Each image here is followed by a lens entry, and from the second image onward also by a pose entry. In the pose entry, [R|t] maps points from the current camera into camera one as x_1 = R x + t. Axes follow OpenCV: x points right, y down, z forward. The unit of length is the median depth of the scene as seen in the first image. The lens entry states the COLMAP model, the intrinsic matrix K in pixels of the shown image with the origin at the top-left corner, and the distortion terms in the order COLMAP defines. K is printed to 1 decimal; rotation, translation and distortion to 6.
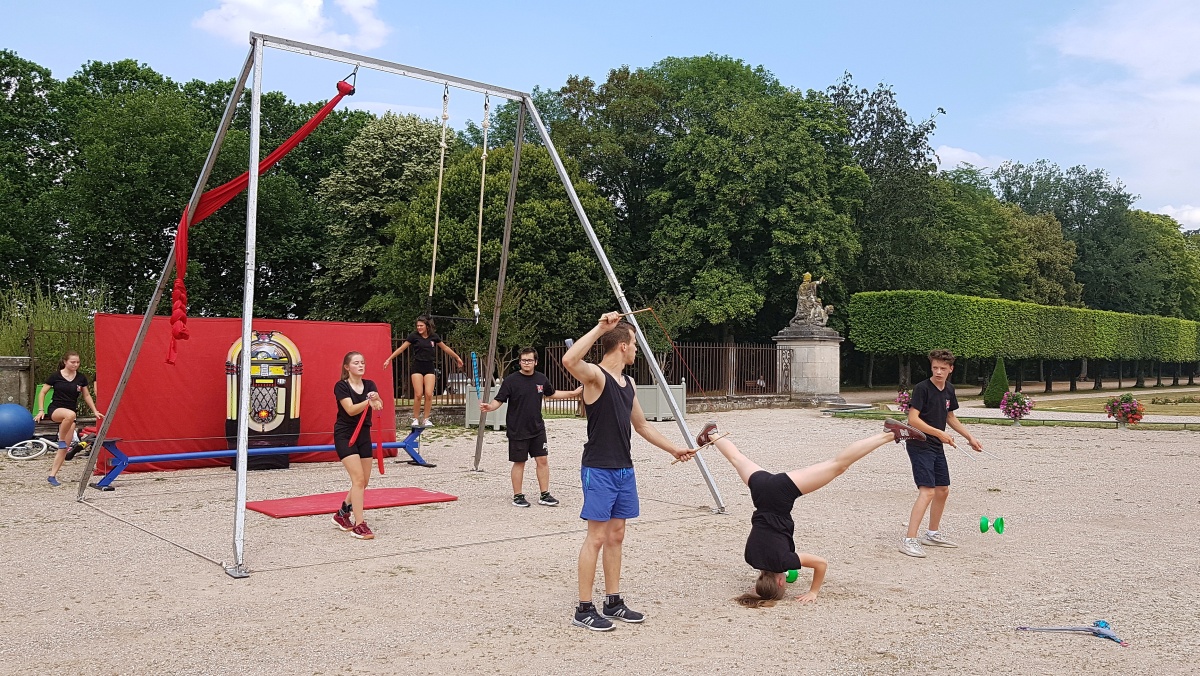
lens RADIAL K [[1003.8, 0, 637.3], [0, 1003.8, 378.0], [0, 0, 1]] dist [0.095857, -0.157402]
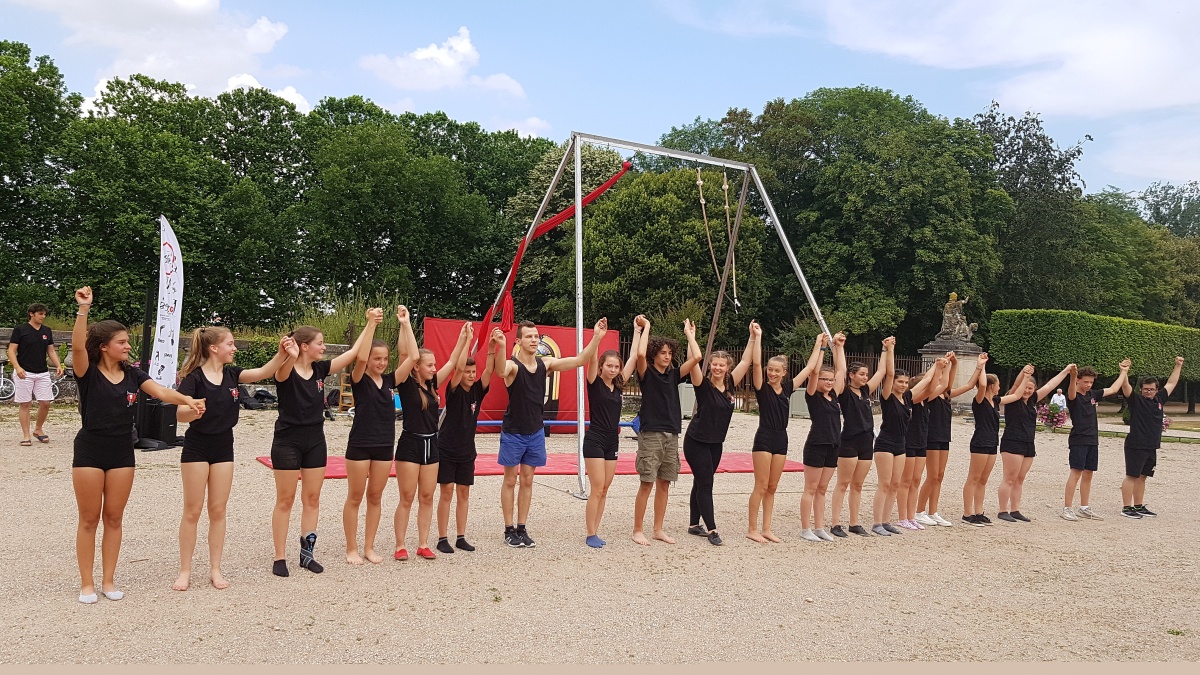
lens RADIAL K [[931.7, 0, 594.0], [0, 931.7, 360.5], [0, 0, 1]] dist [0.085119, -0.148025]
pose [[0.982228, 0.041735, -0.182993, -0.013331], [-0.044869, 0.998908, -0.013022, 0.000304], [0.182250, 0.021001, 0.983028, -0.041716]]
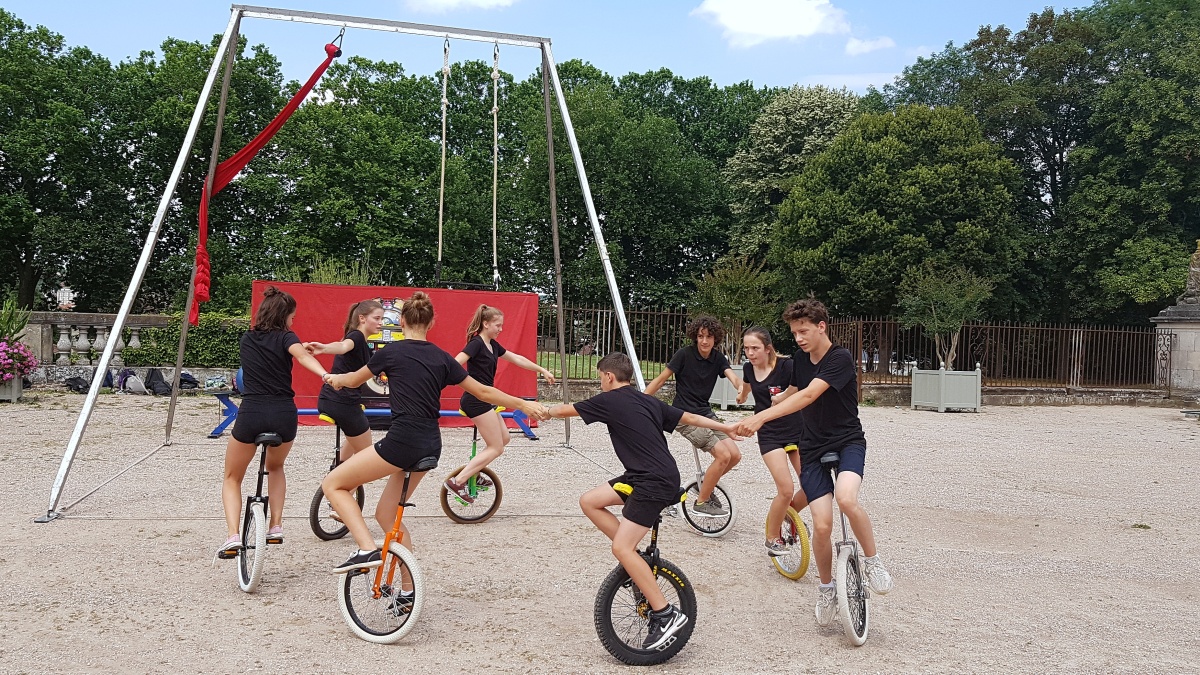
lens RADIAL K [[1018.2, 0, 606.8], [0, 1018.2, 371.7], [0, 0, 1]] dist [0.099951, -0.206231]
pose [[0.891380, 0.040446, -0.451449, 0.063508], [-0.034481, 0.999175, 0.021437, -0.000211], [0.451944, -0.003542, 0.892039, 0.033106]]
